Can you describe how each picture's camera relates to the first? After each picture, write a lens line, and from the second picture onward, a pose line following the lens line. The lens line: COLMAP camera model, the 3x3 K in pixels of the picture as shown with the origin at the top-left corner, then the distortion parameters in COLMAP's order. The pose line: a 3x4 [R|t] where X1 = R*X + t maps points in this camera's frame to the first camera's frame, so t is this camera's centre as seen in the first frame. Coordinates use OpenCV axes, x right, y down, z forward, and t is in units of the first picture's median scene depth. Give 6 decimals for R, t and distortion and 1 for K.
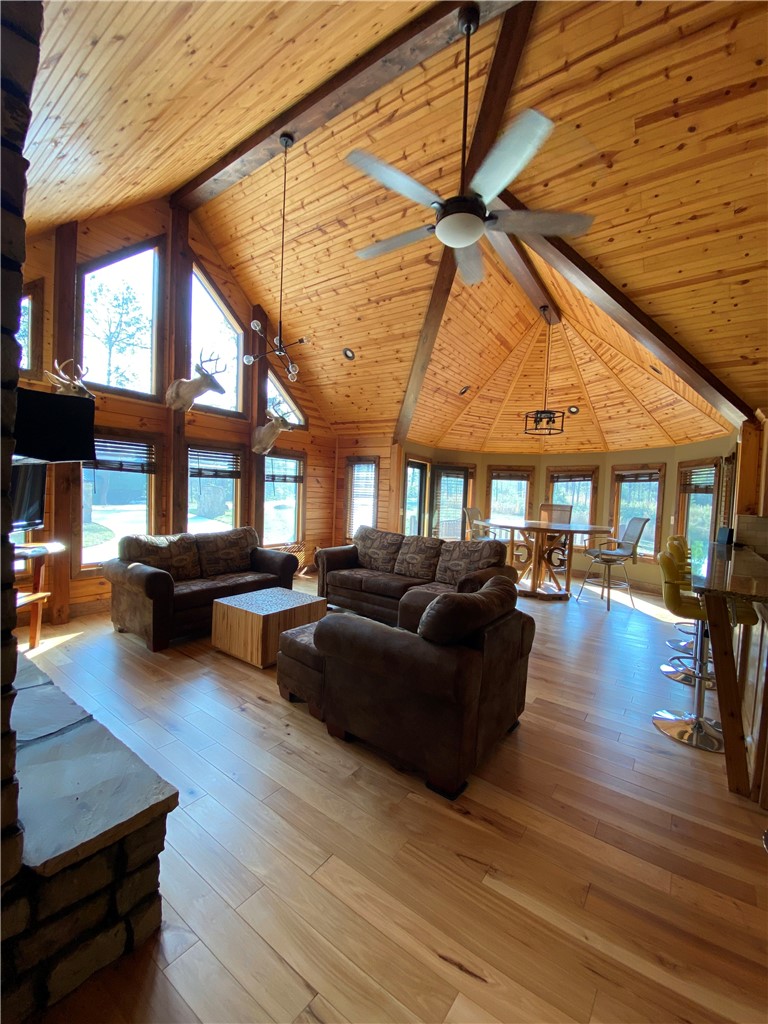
lens RADIAL K [[415.5, 0, 385.4], [0, 415.5, 511.3], [0, 0, 1]] dist [0.007857, -0.013468]
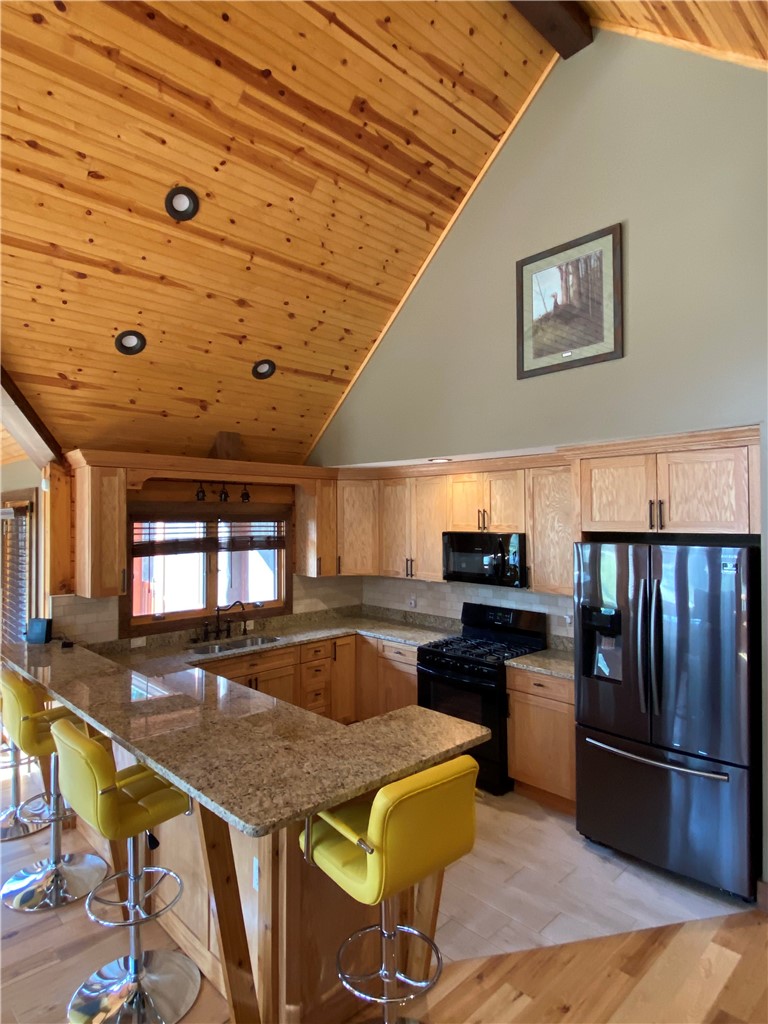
lens RADIAL K [[593.3, 0, 383.8], [0, 593.3, 513.1], [0, 0, 1]] dist [-0.013908, -0.002224]
pose [[0.183453, -0.022840, 0.982763, -0.018406], [0.056251, 0.998336, 0.012702, -0.132304], [-0.981418, 0.052951, 0.184432, 0.318289]]
